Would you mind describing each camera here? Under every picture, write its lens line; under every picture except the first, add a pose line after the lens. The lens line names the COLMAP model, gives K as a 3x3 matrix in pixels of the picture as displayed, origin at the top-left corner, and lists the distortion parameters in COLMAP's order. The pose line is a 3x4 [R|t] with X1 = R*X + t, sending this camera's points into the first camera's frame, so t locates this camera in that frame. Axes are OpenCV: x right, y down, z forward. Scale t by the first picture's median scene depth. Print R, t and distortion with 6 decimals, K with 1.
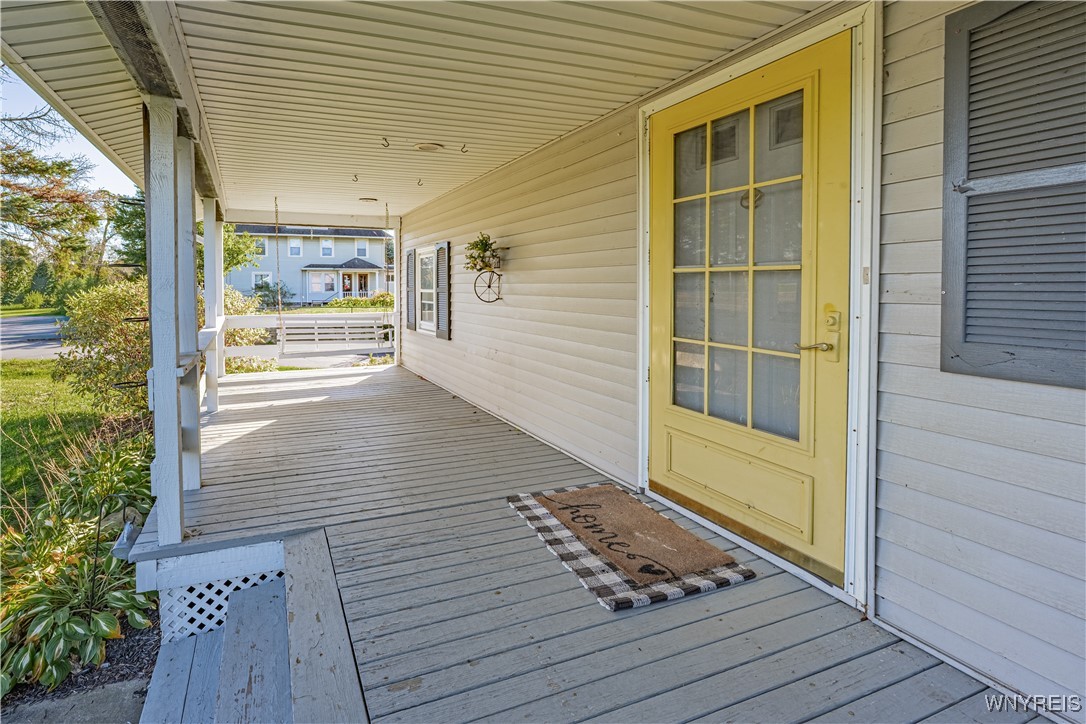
lens RADIAL K [[472.1, 0, 575.4], [0, 472.1, 264.9], [0, 0, 1]] dist [-0.003161, -0.000288]
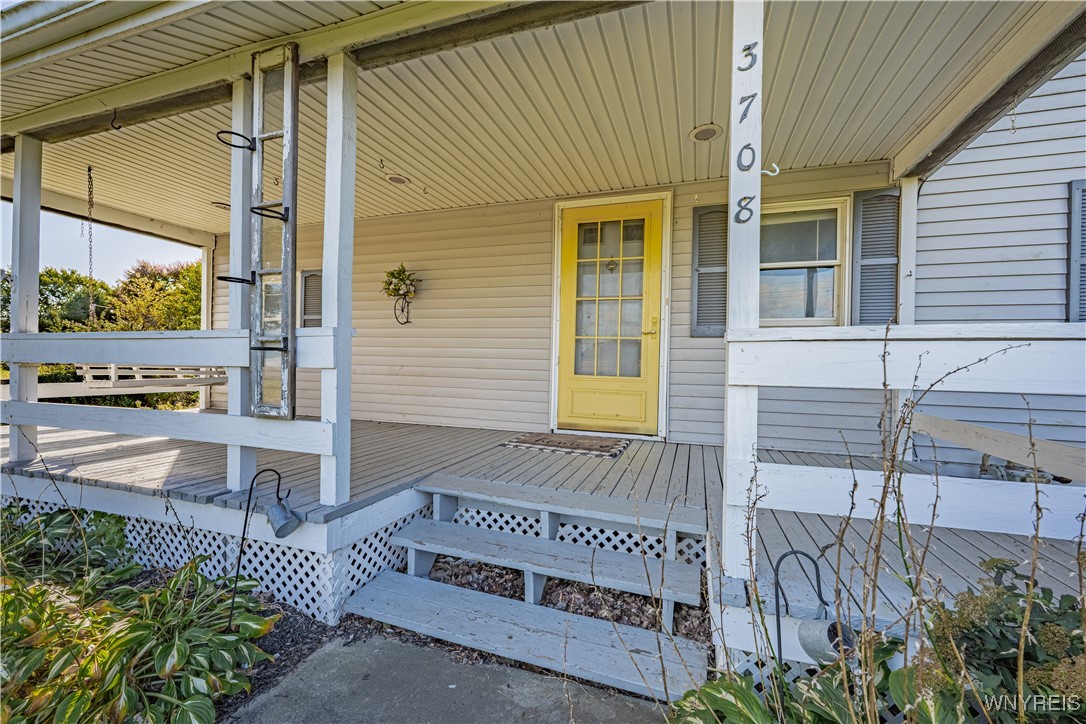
lens RADIAL K [[438.5, 0, 543.0], [0, 438.5, 362.0], [0, 0, 1]] dist [-0.000940, -0.000057]
pose [[0.622324, 0.001715, 0.782758, -1.245768], [0.003565, 0.999981, -0.005025, 0.273792], [-0.782752, 0.005917, 0.622306, 0.065814]]
